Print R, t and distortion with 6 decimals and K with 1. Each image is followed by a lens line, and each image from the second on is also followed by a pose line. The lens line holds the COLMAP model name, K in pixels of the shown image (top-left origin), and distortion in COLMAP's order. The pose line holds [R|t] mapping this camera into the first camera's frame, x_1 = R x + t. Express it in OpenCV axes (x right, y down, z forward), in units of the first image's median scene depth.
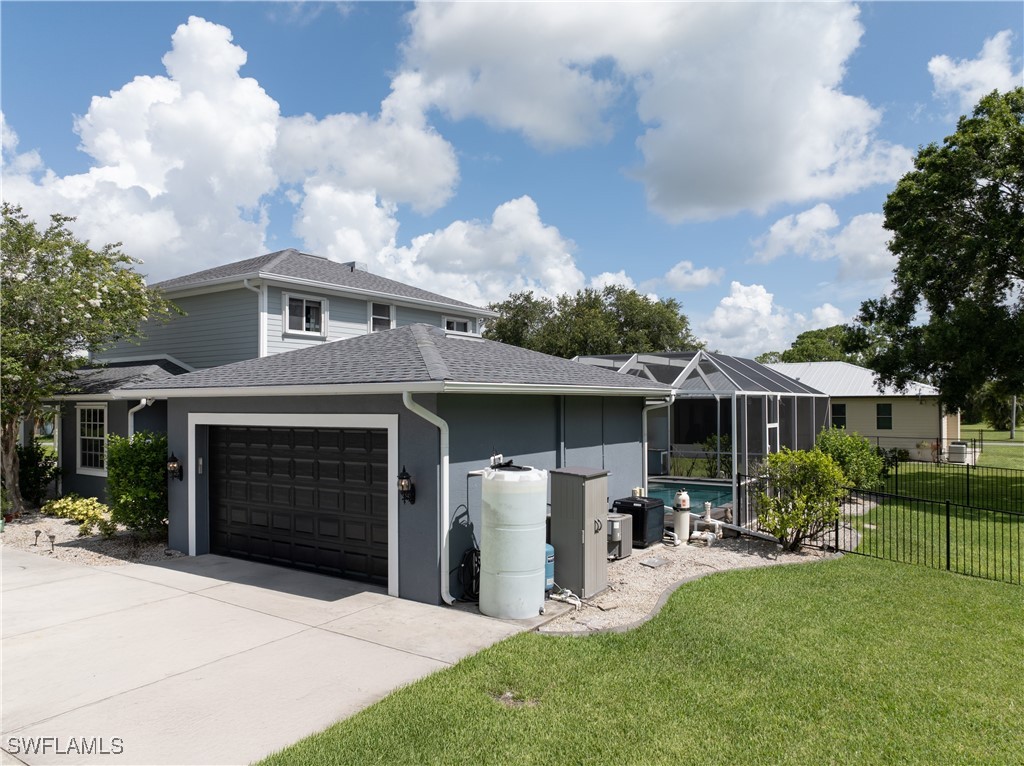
lens RADIAL K [[725.5, 0, 512.0], [0, 725.5, 383.0], [0, 0, 1]] dist [-0.052162, -0.001364]
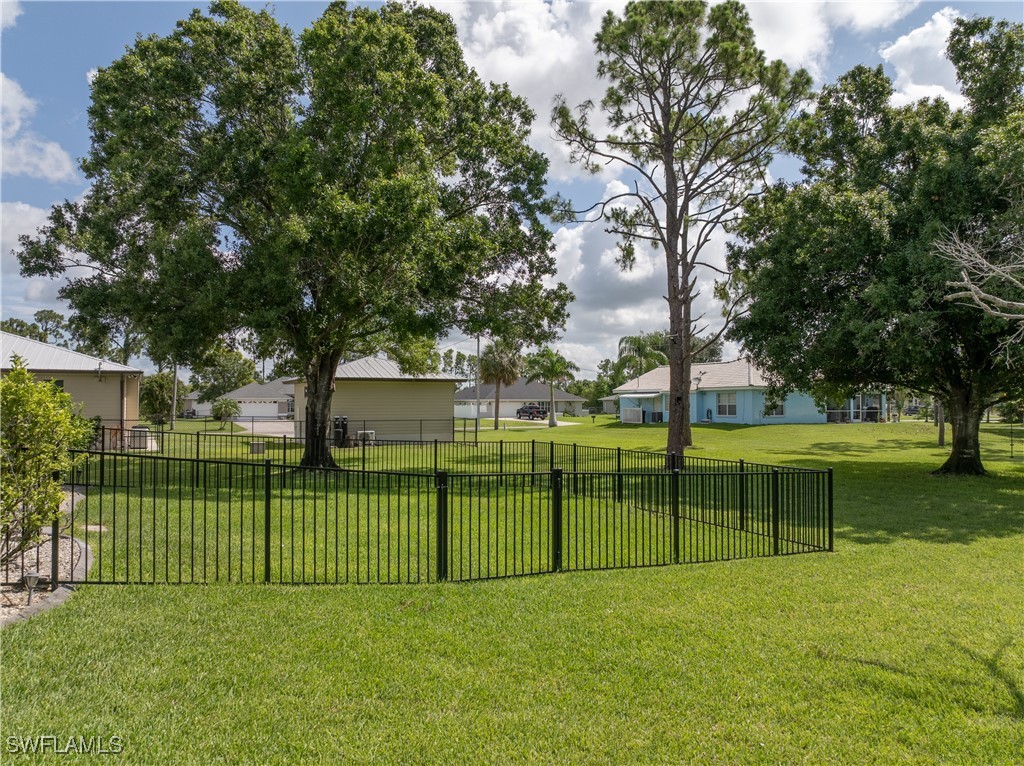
lens RADIAL K [[725.5, 0, 512.0], [0, 725.5, 383.0], [0, 0, 1]] dist [-0.052162, -0.001364]
pose [[0.470178, 0.026961, 0.882160, 0.182307], [-0.022712, 0.999572, -0.018444, 0.103162], [-0.882279, -0.011363, 0.470589, 0.518261]]
